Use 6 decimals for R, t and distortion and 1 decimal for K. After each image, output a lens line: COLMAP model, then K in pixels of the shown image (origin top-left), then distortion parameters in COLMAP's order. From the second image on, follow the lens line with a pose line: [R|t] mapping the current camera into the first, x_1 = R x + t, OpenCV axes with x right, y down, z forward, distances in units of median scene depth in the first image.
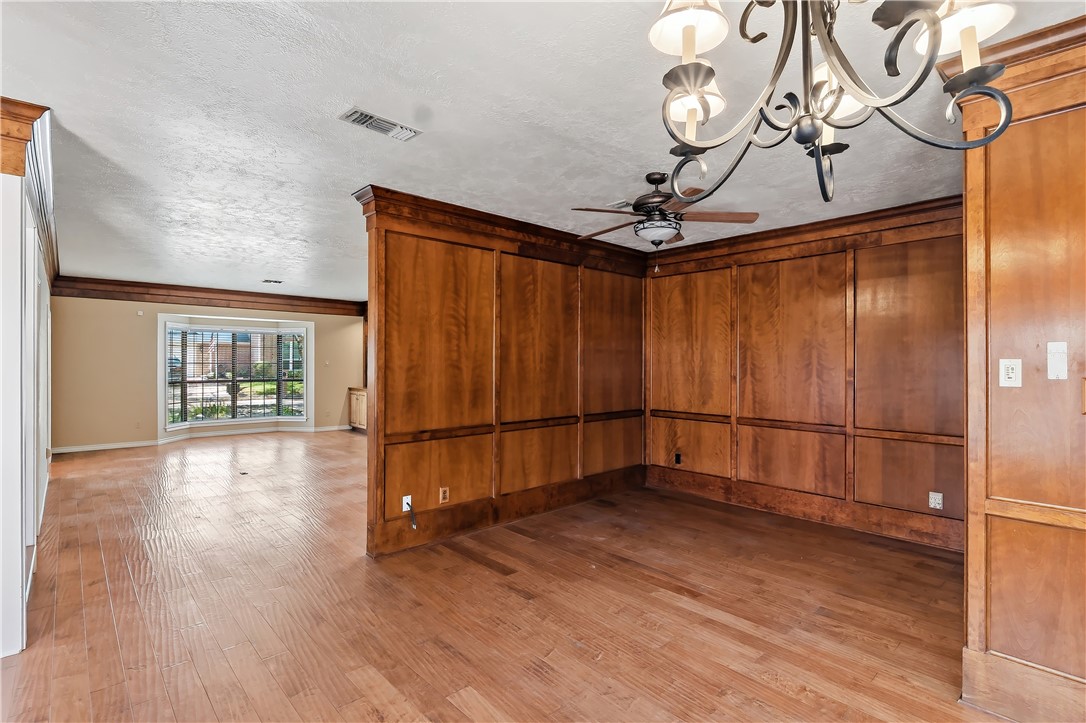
lens RADIAL K [[504.8, 0, 533.4], [0, 504.8, 361.7], [0, 0, 1]] dist [-0.002720, -0.001732]
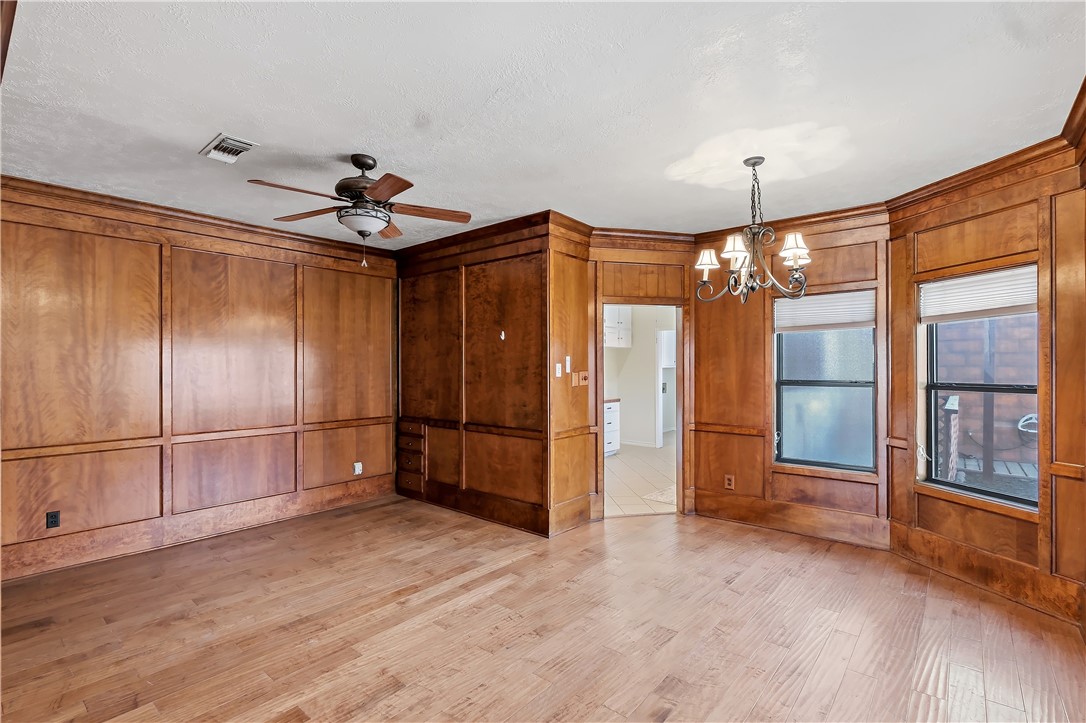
lens RADIAL K [[504.8, 0, 536.2], [0, 504.8, 364.6], [0, 0, 1]] dist [-0.002720, -0.001732]
pose [[-0.115676, -0.001998, 0.993285, -0.472532], [0.001151, 0.999997, 0.002145, -0.003044], [-0.993286, 0.001391, -0.115673, 0.545999]]
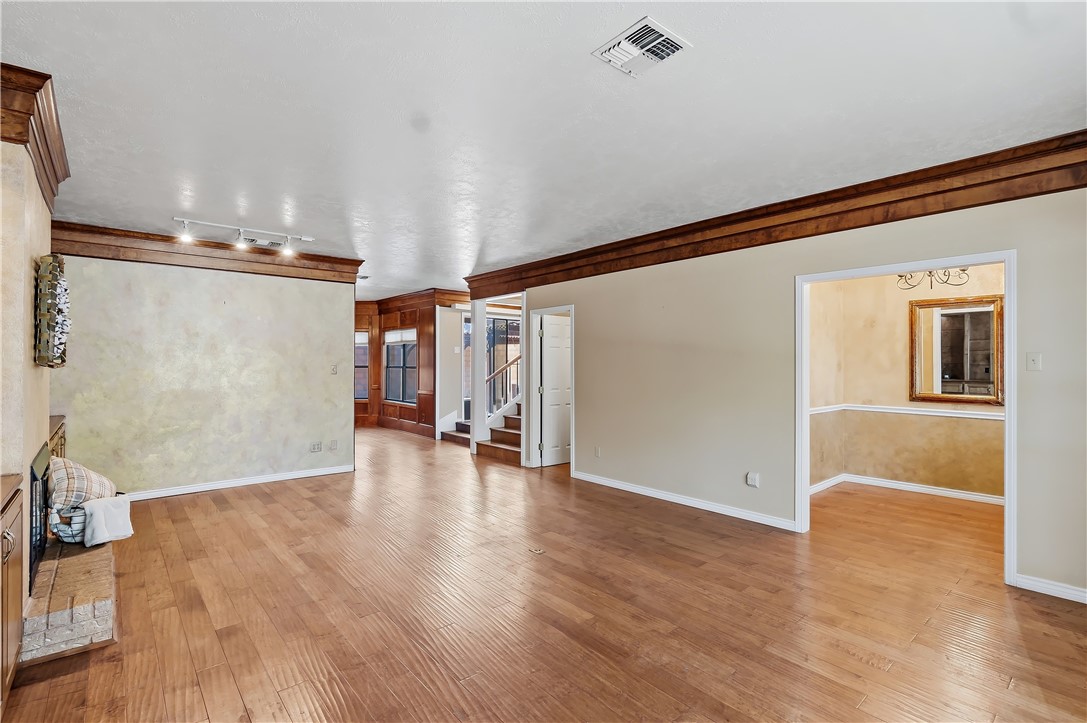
lens RADIAL K [[505.2, 0, 543.1], [0, 505.2, 359.1], [0, 0, 1]] dist [-0.002720, -0.001732]
pose [[-0.998983, -0.008237, 0.044339, -0.531655], [-0.008437, 0.999955, -0.004307, -0.000275], [-0.044301, -0.004677, -0.999007, 1.618022]]
